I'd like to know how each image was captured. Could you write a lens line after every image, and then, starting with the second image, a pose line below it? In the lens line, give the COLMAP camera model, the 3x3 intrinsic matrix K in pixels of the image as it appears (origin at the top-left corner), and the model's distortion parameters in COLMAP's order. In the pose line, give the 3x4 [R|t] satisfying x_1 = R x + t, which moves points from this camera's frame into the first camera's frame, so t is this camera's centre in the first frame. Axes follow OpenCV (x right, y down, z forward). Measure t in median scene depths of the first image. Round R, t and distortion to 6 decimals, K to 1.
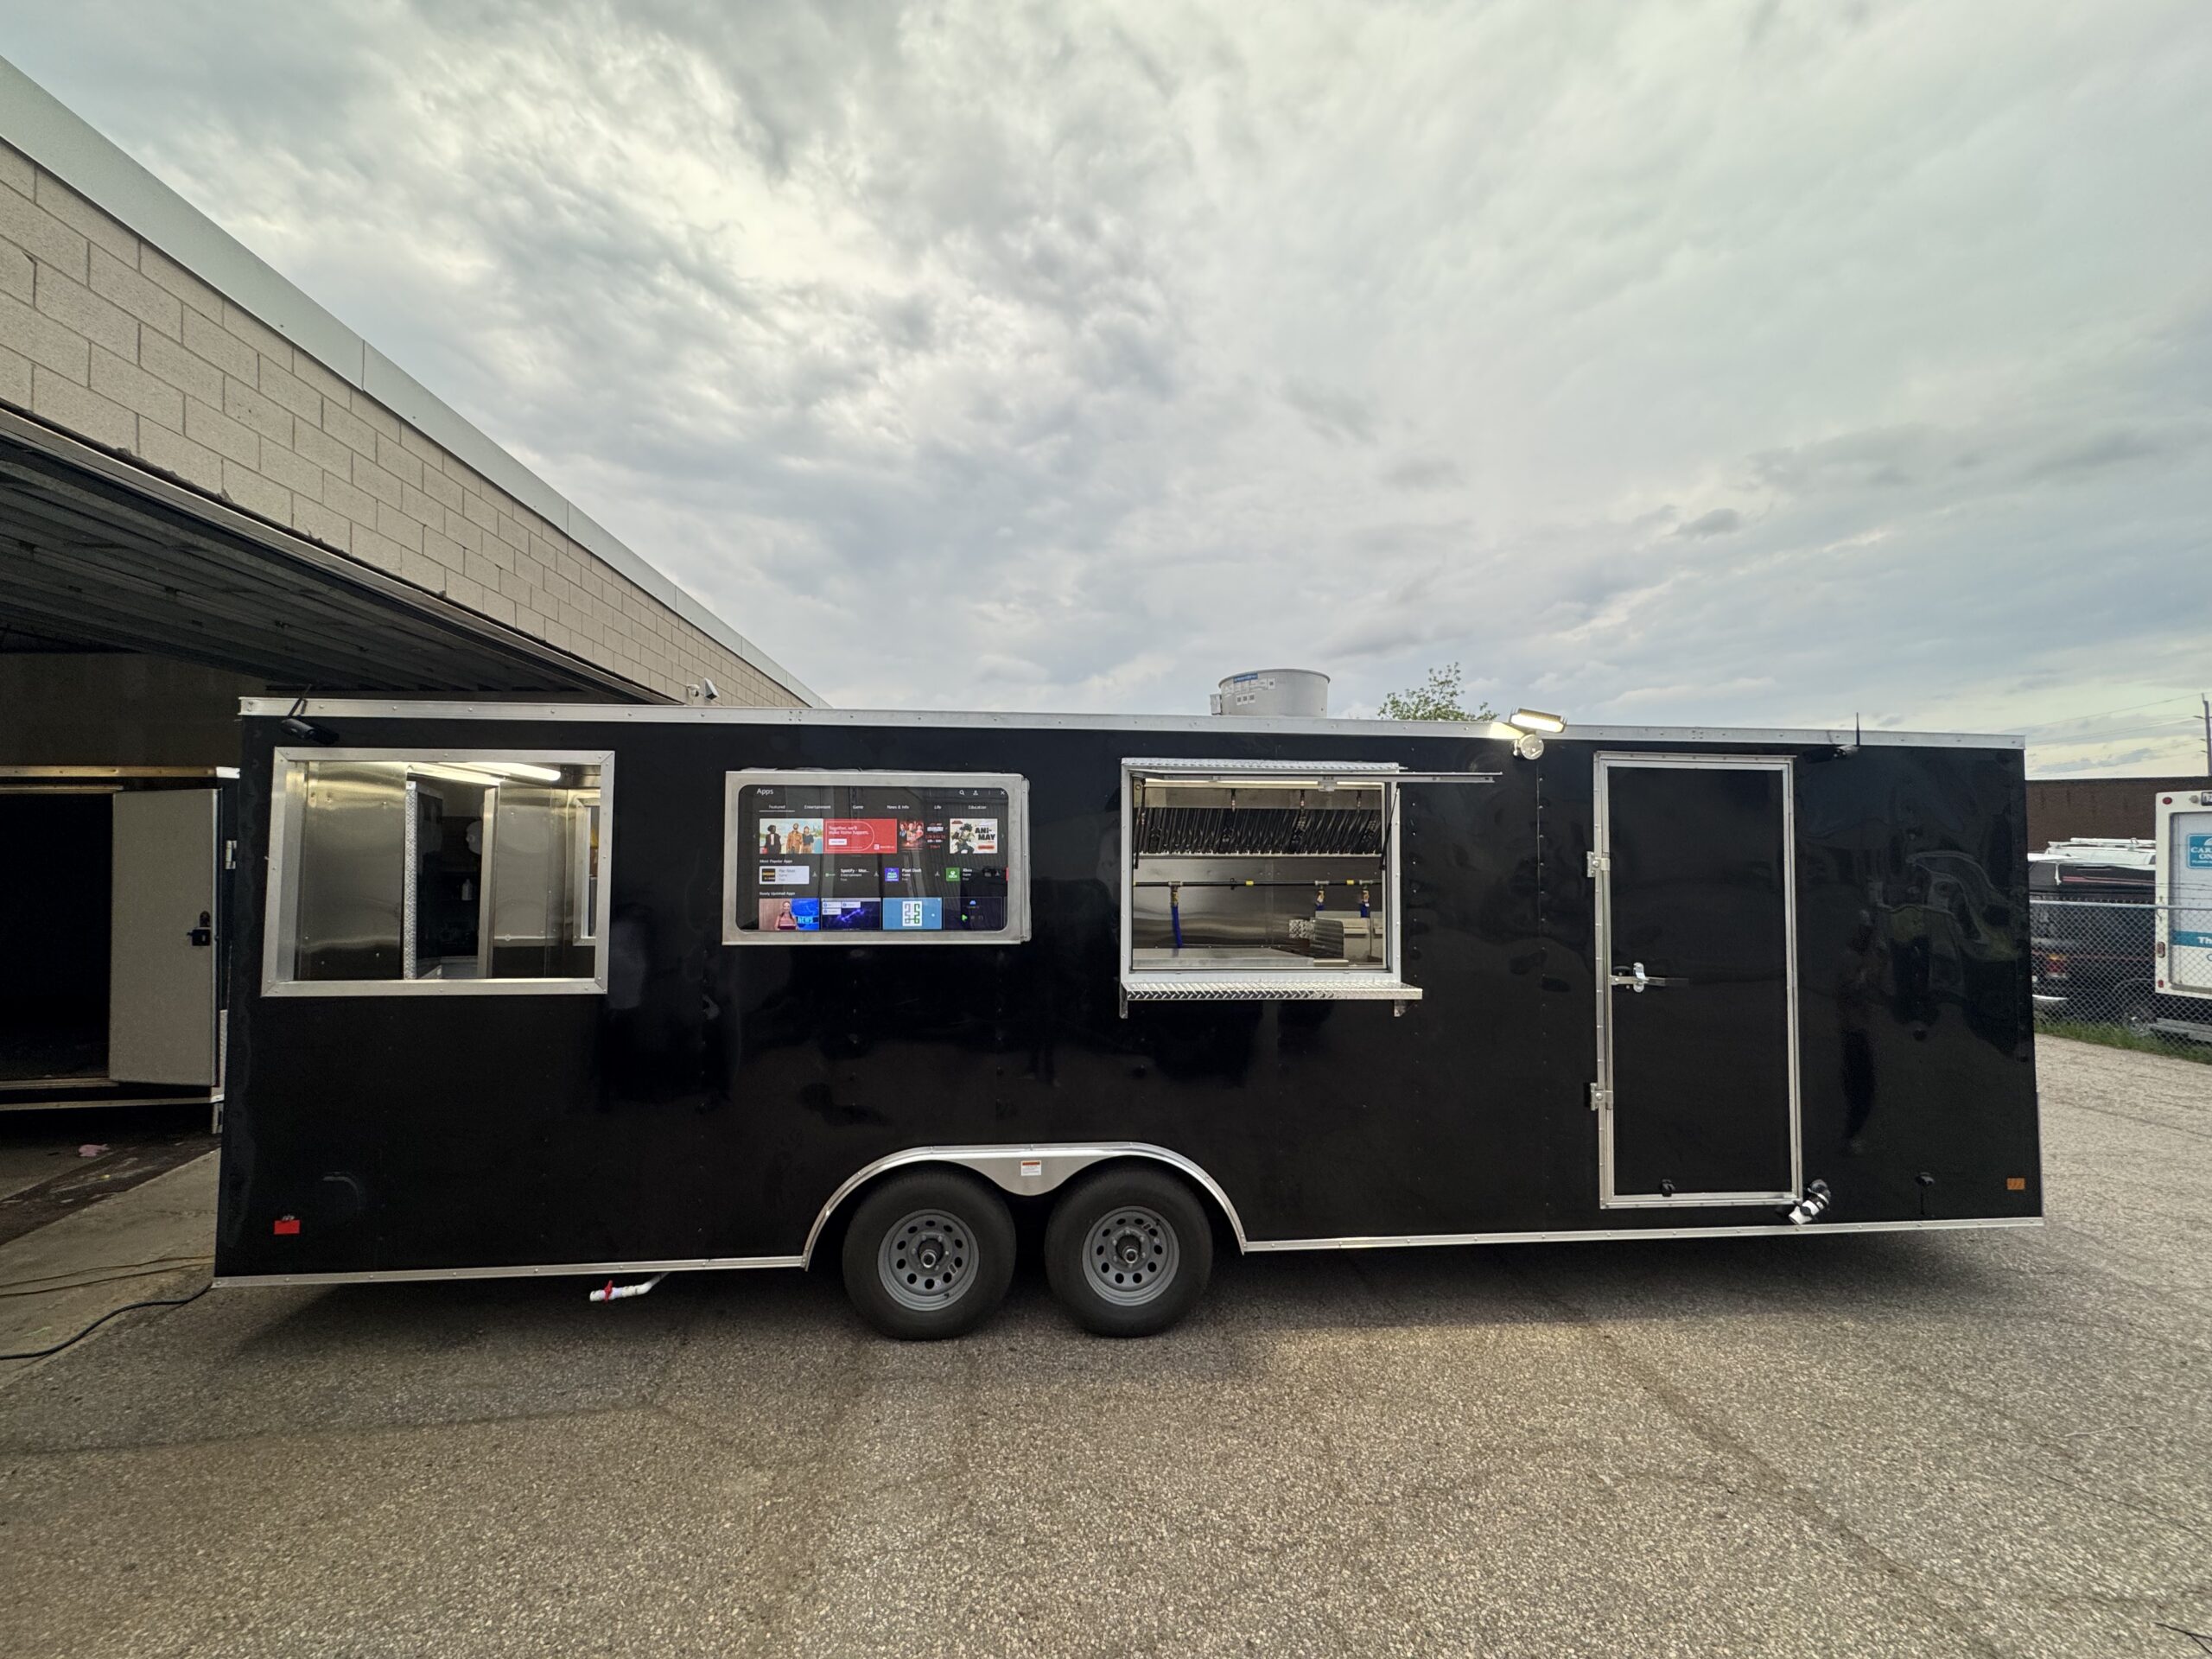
lens RADIAL K [[892.7, 0, 1105.7], [0, 892.7, 826.6], [0, 0, 1]] dist [-0.005720, 0.000944]
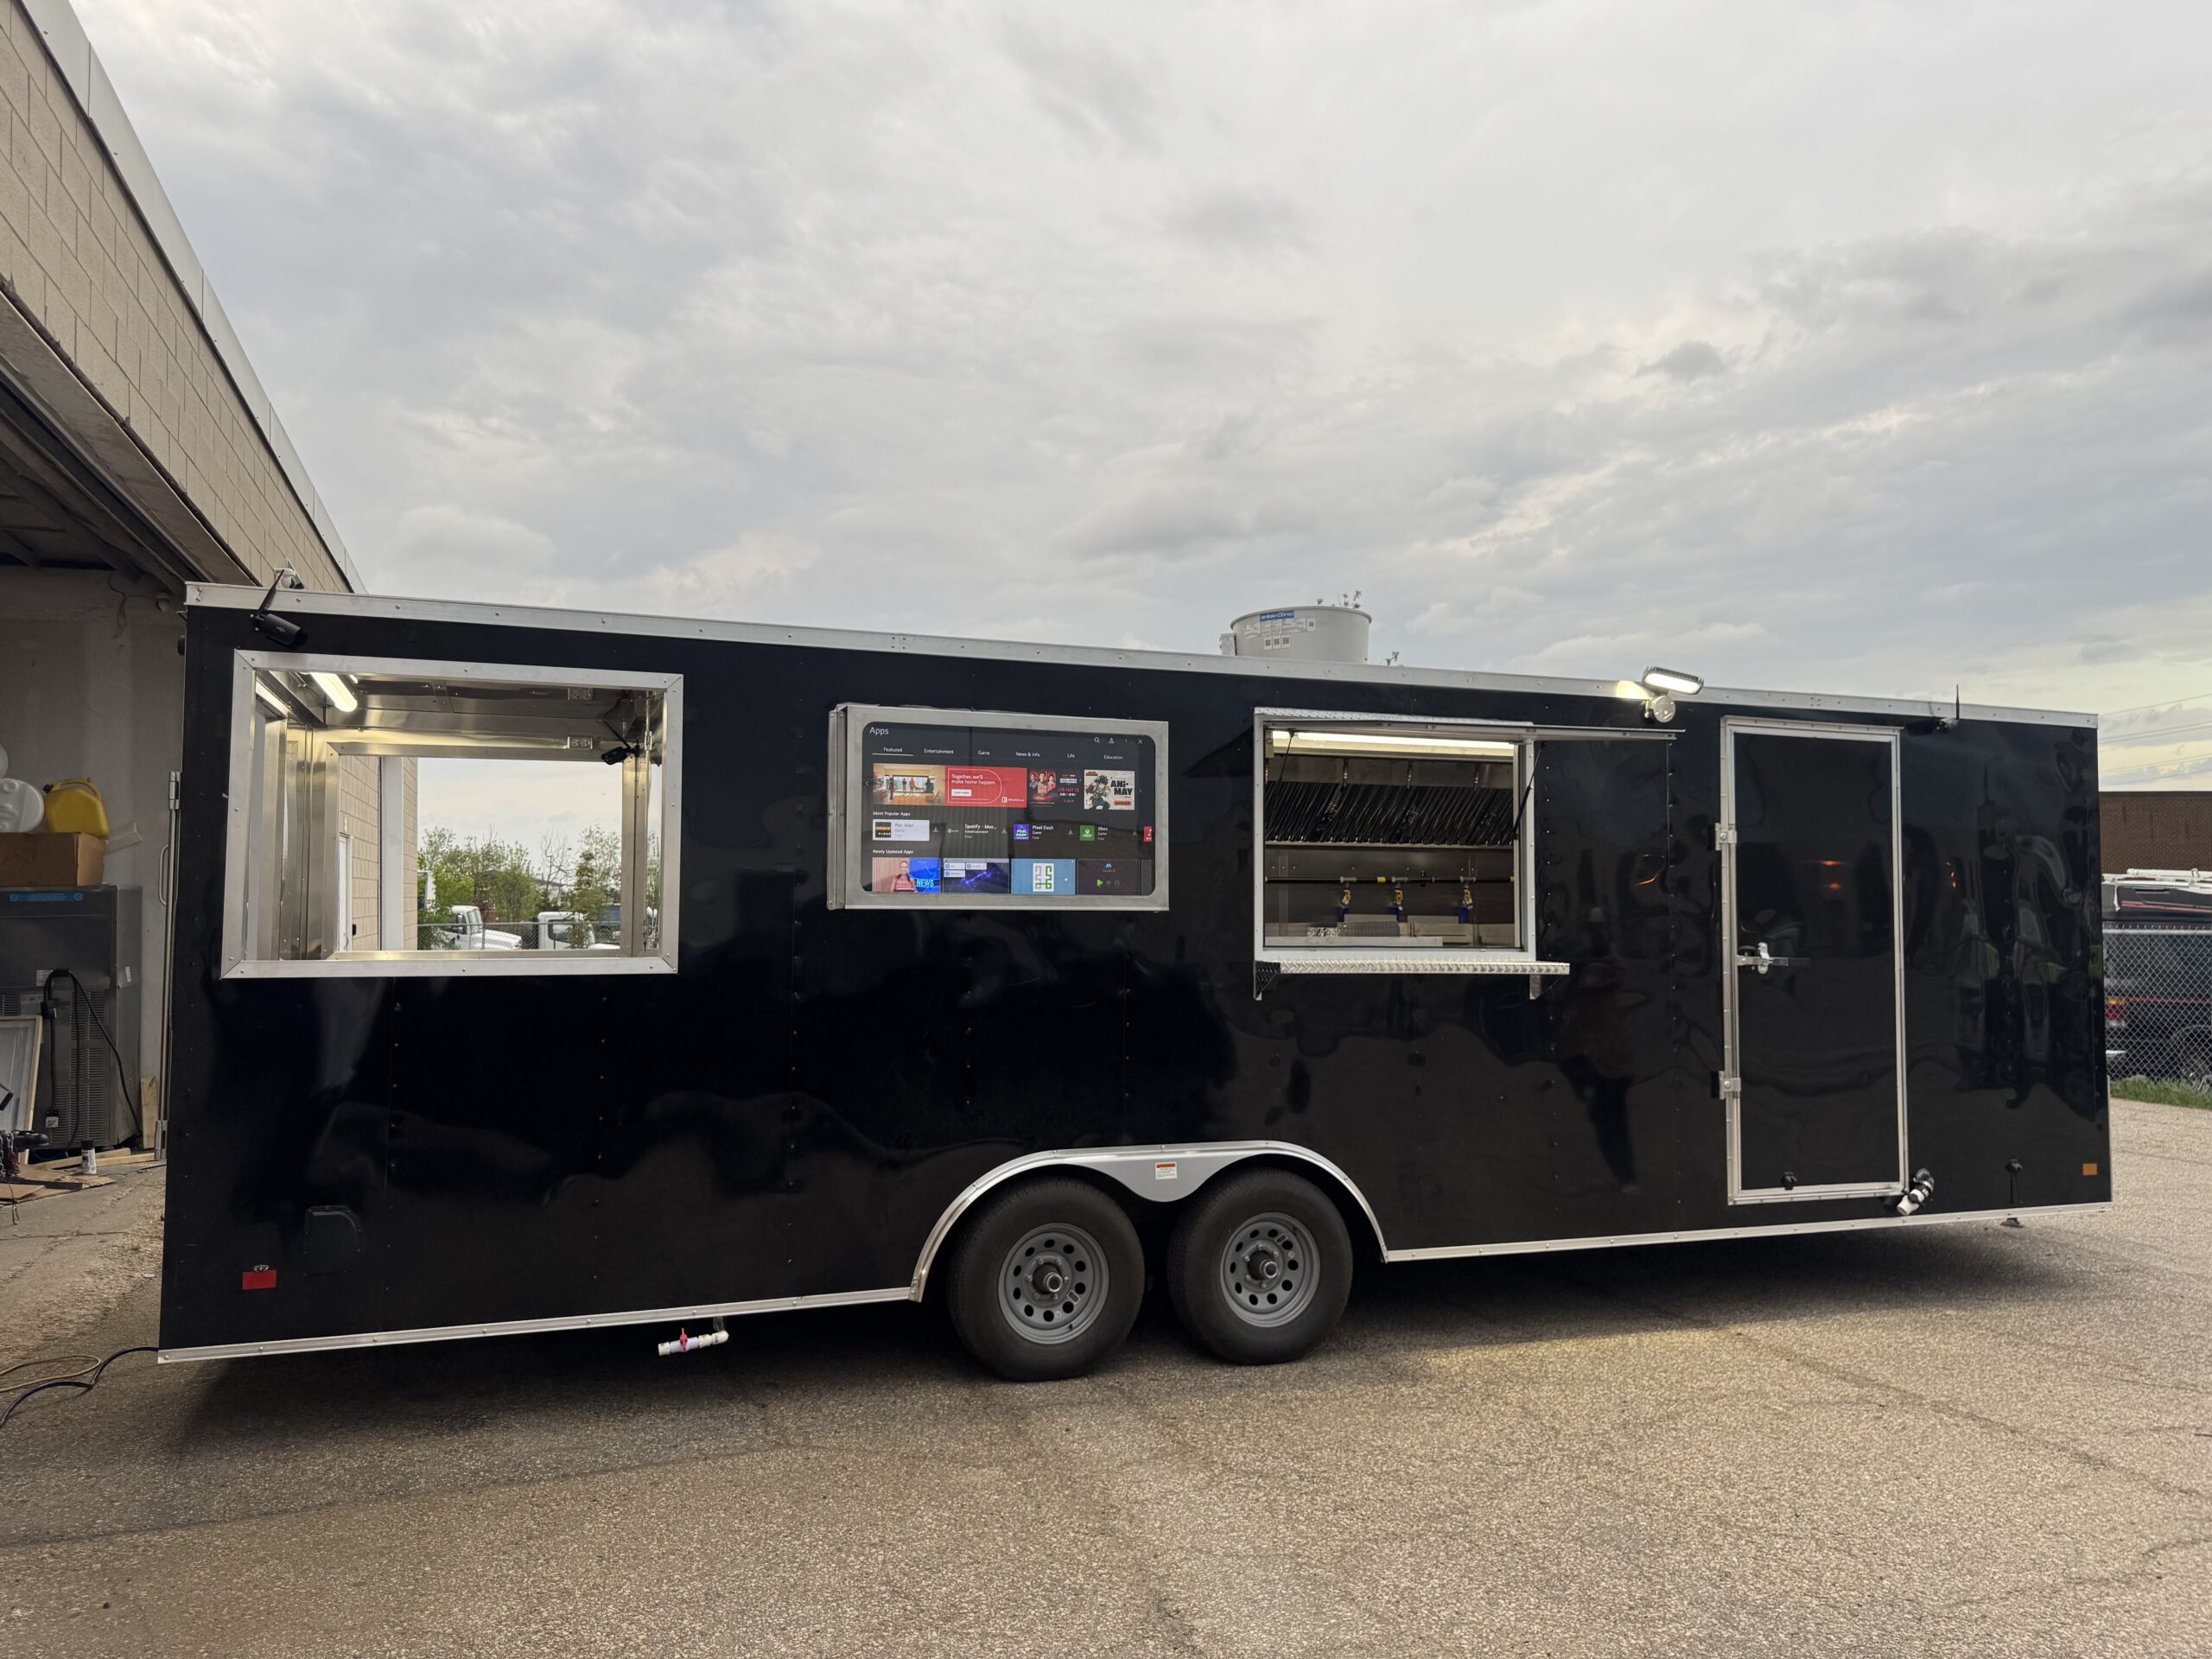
lens RADIAL K [[1604.1, 0, 1096.9], [0, 1604.1, 836.4], [0, 0, 1]] dist [0.023373, -0.026759]
pose [[0.966515, 0.013965, 0.256228, -0.557536], [-0.012193, 0.999889, -0.008505, 0.069401], [-0.256319, 0.005096, 0.966579, -0.496858]]
